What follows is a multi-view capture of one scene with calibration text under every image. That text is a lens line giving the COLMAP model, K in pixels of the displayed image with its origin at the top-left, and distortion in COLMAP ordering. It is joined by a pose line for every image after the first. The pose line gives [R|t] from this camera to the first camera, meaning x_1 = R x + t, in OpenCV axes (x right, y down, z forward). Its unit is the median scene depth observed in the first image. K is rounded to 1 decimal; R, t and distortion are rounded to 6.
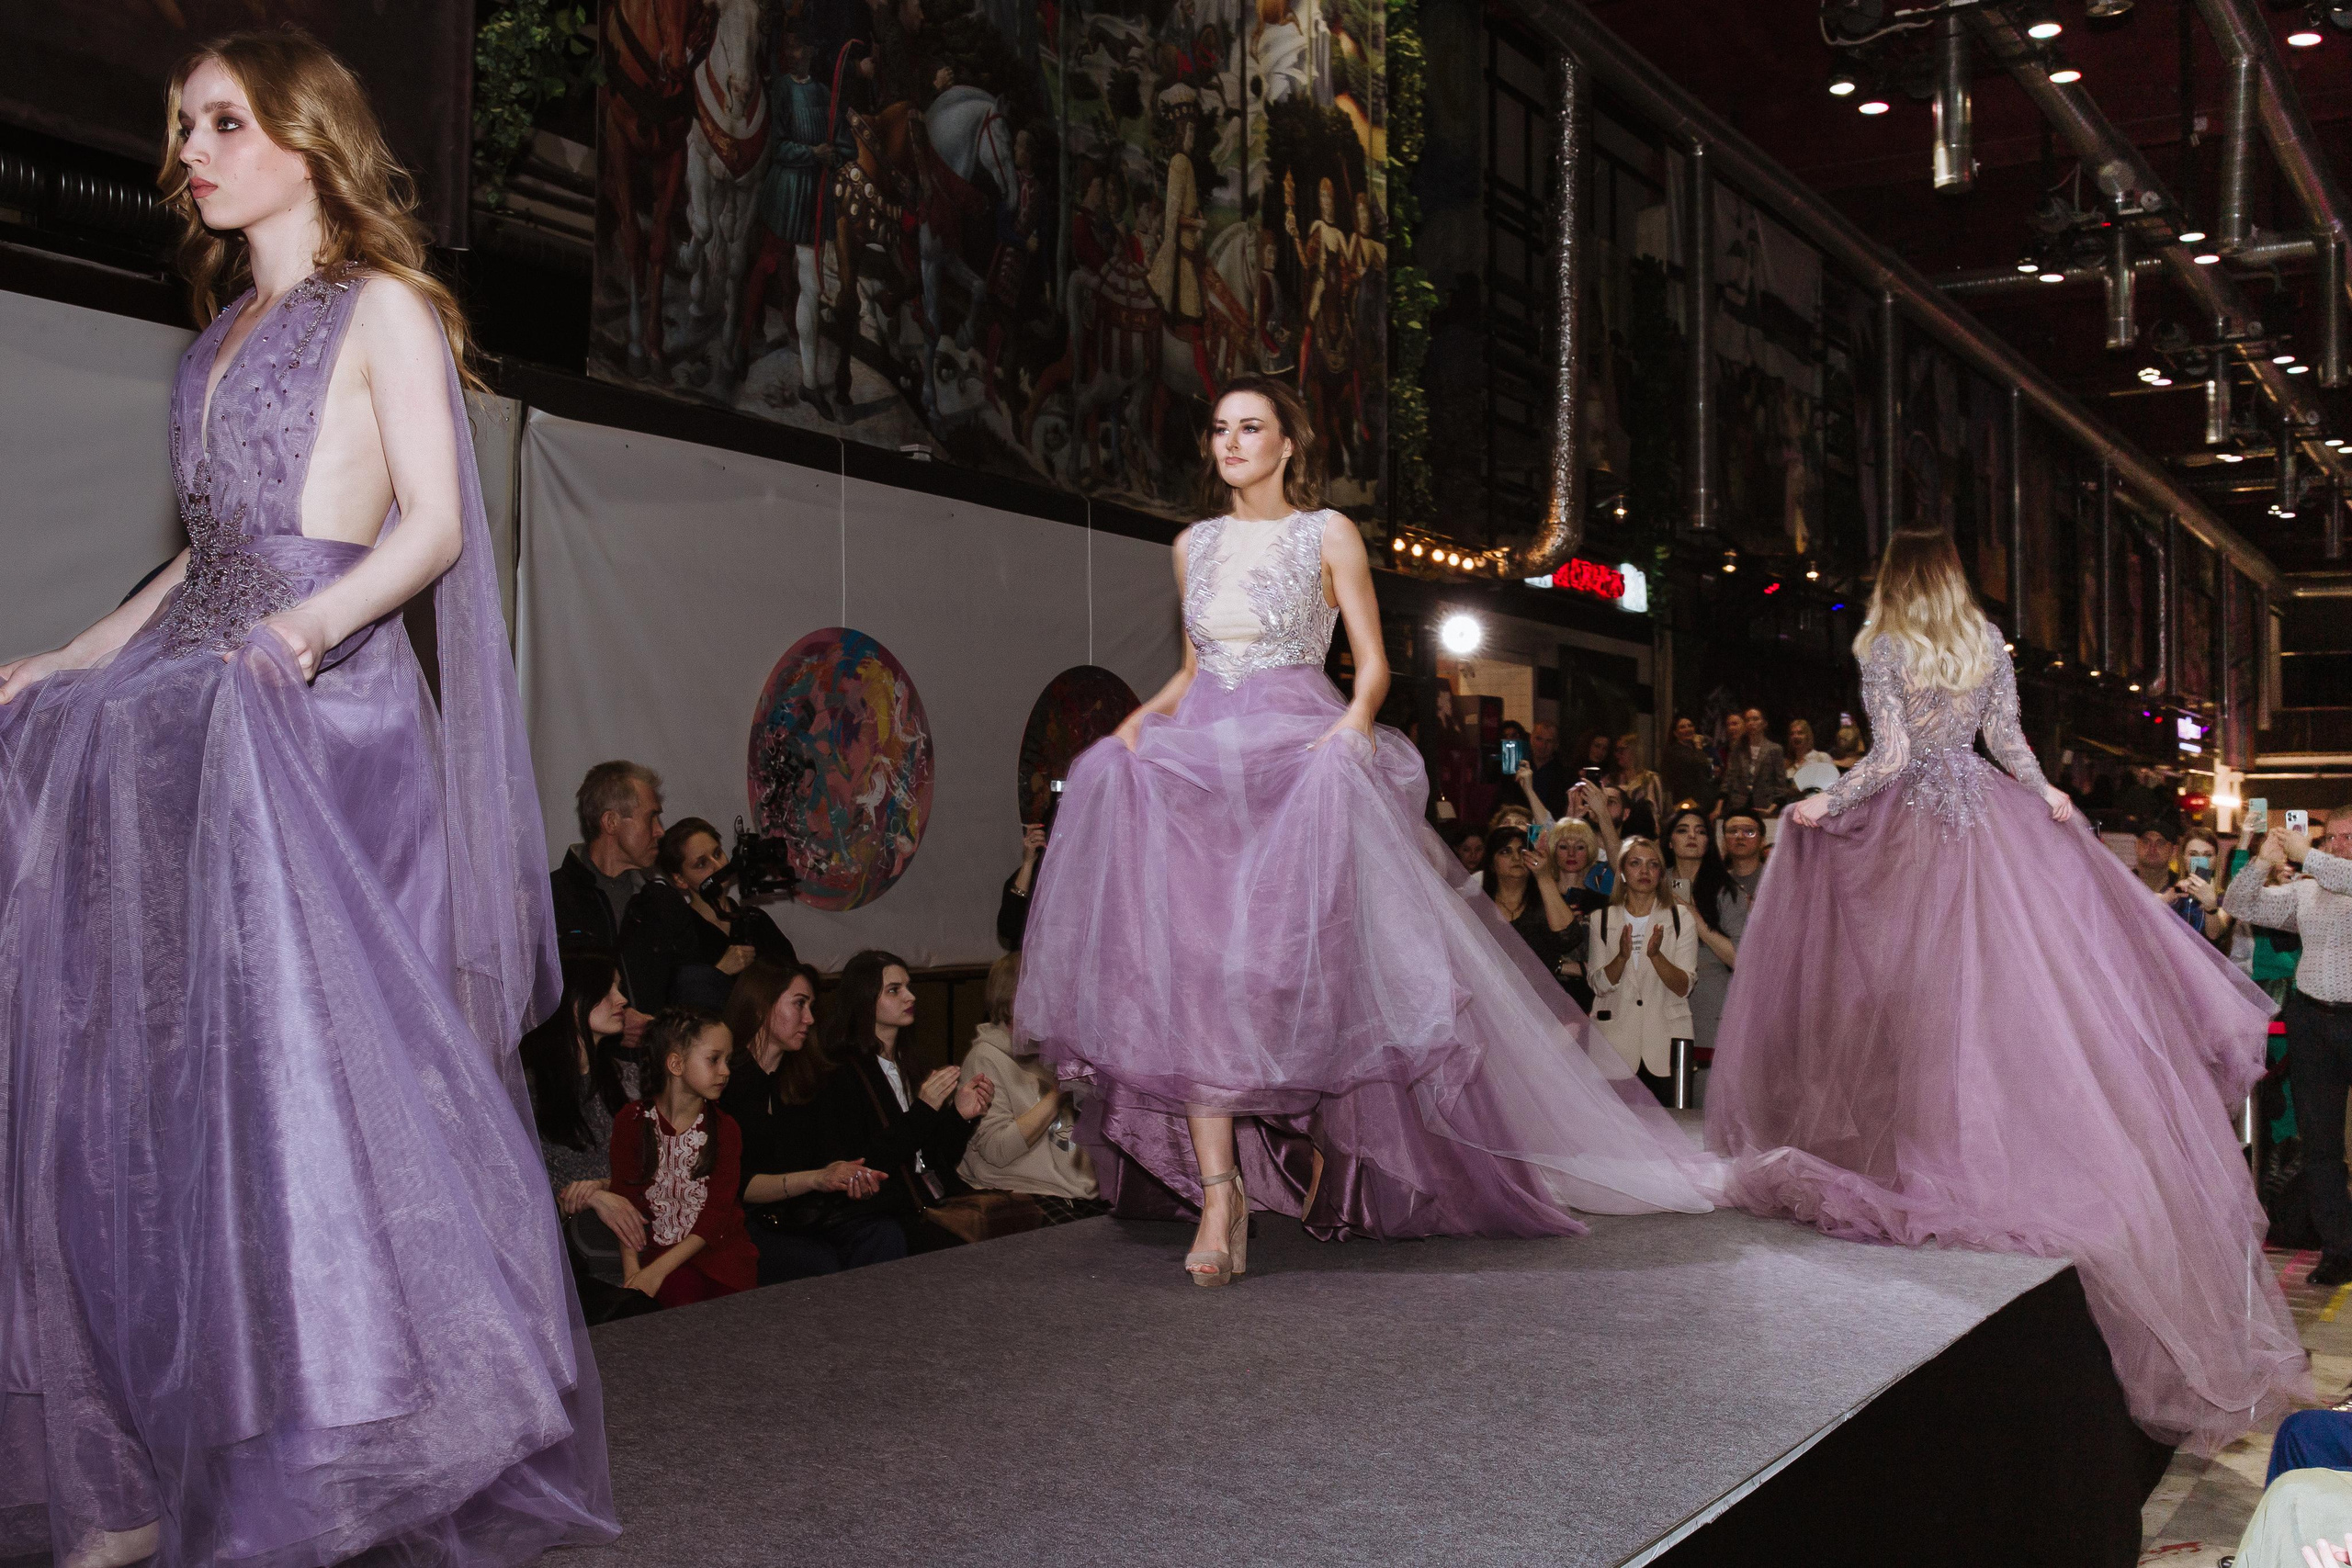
lens RADIAL K [[2447.8, 0, 1223.2], [0, 2447.8, 789.4], [0, 0, 1]] dist [-0.002580, 0.001173]
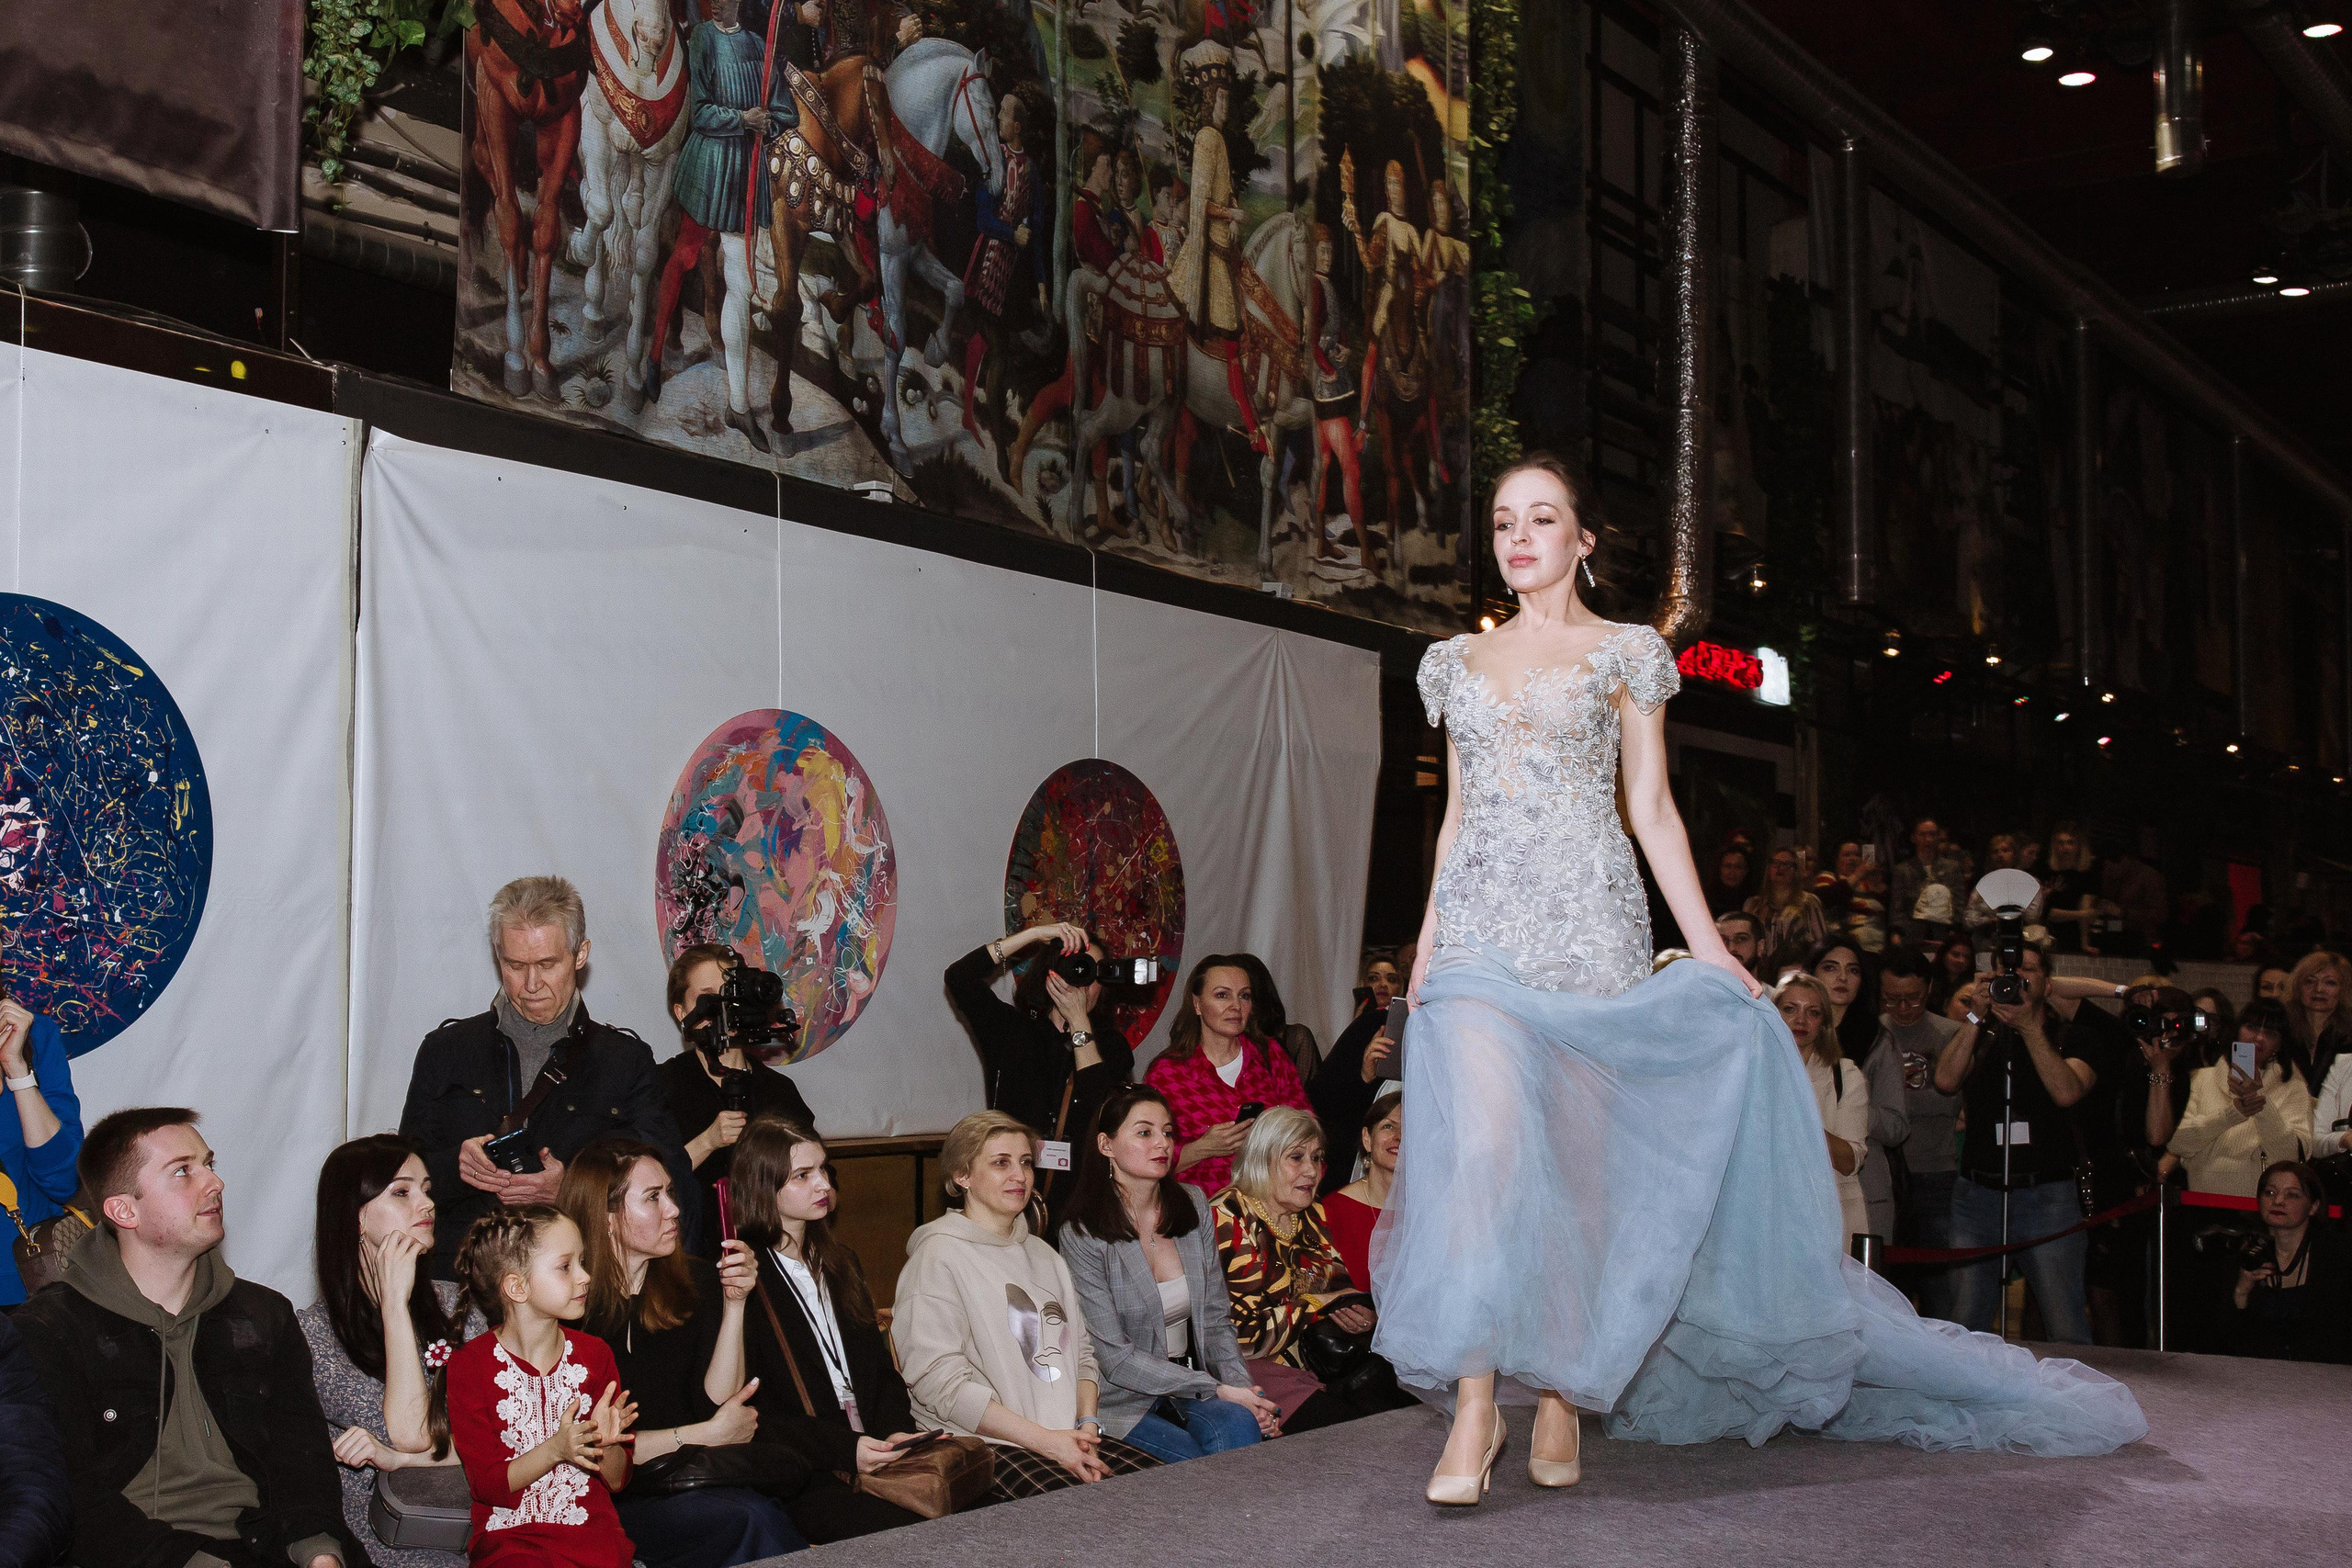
lens RADIAL K [[2536.8, 0, 1068.4], [0, 2536.8, 903.6], [0, 0, 1]] dist [-0.004402, 0.000694]
pose [[0.995522, -0.004724, -0.094409, 0.014865], [0.003482, 0.999905, -0.013317, 0.007818], [0.094463, 0.012929, 0.995444, 0.175934]]
